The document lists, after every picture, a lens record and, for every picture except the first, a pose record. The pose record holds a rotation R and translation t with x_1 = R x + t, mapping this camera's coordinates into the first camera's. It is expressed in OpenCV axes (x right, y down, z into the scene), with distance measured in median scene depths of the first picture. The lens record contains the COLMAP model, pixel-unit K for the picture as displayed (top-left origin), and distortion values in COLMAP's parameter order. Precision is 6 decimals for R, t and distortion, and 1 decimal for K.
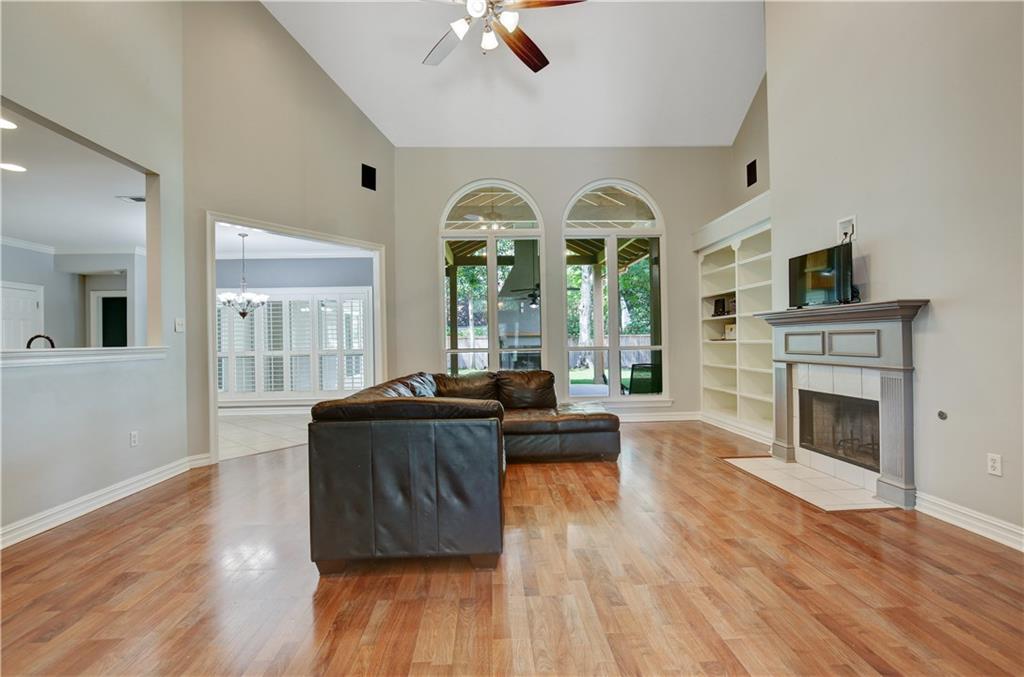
lens RADIAL K [[477.7, 0, 503.7], [0, 477.7, 332.6], [0, 0, 1]] dist [-0.021311, 0.000029]
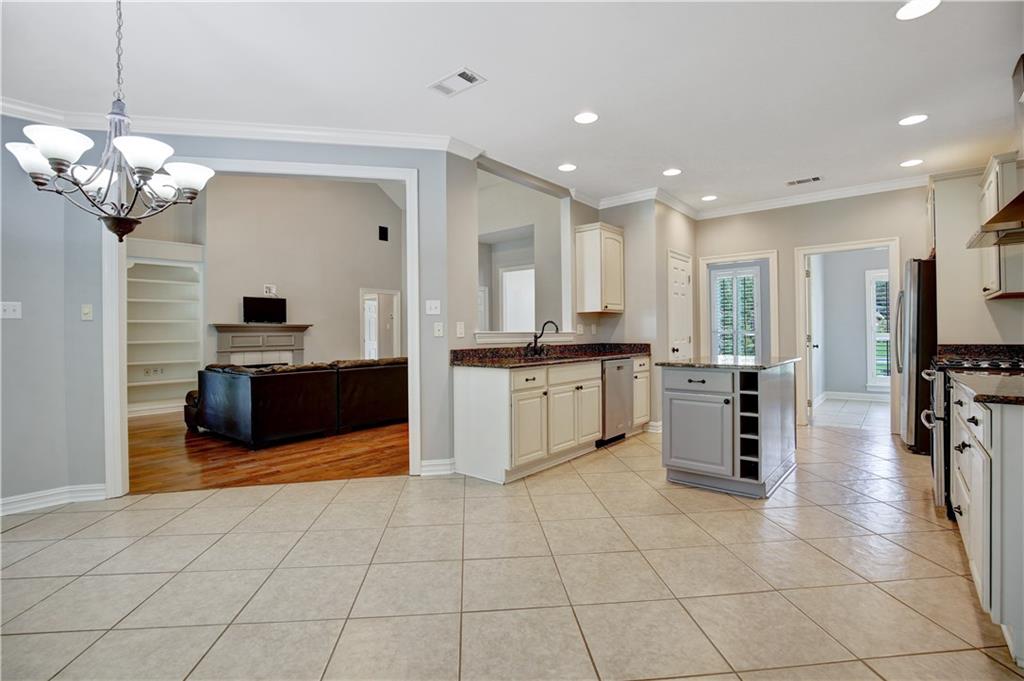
lens RADIAL K [[477.7, 0, 503.7], [0, 477.7, 334.6], [0, 0, 1]] dist [-0.021311, 0.000029]
pose [[-0.738890, 0.024803, 0.673370, -1.981323], [0.011934, 0.999647, -0.023726, 0.073925], [-0.673721, -0.009495, -0.738925, 2.309504]]
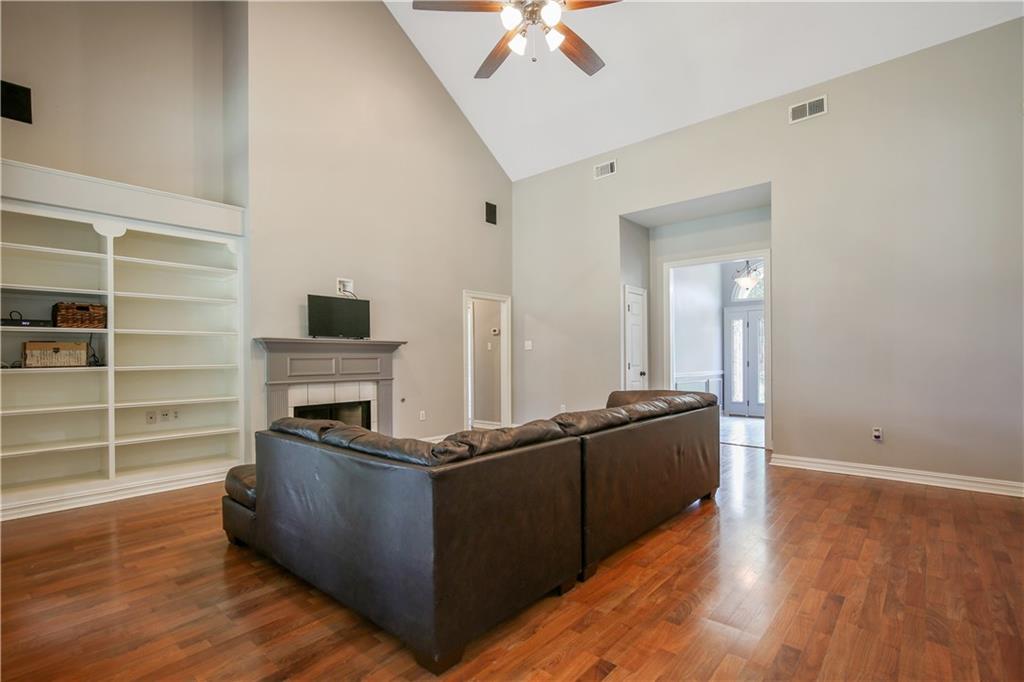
lens RADIAL K [[479.4, 0, 516.6], [0, 479.4, 361.8], [0, 0, 1]] dist [-0.017915, 0.001304]
pose [[-0.741136, 0.016479, 0.671153, -0.766358], [0.007393, 0.999838, -0.016385, 0.045460], [-0.671314, -0.007182, -0.741138, 2.066999]]
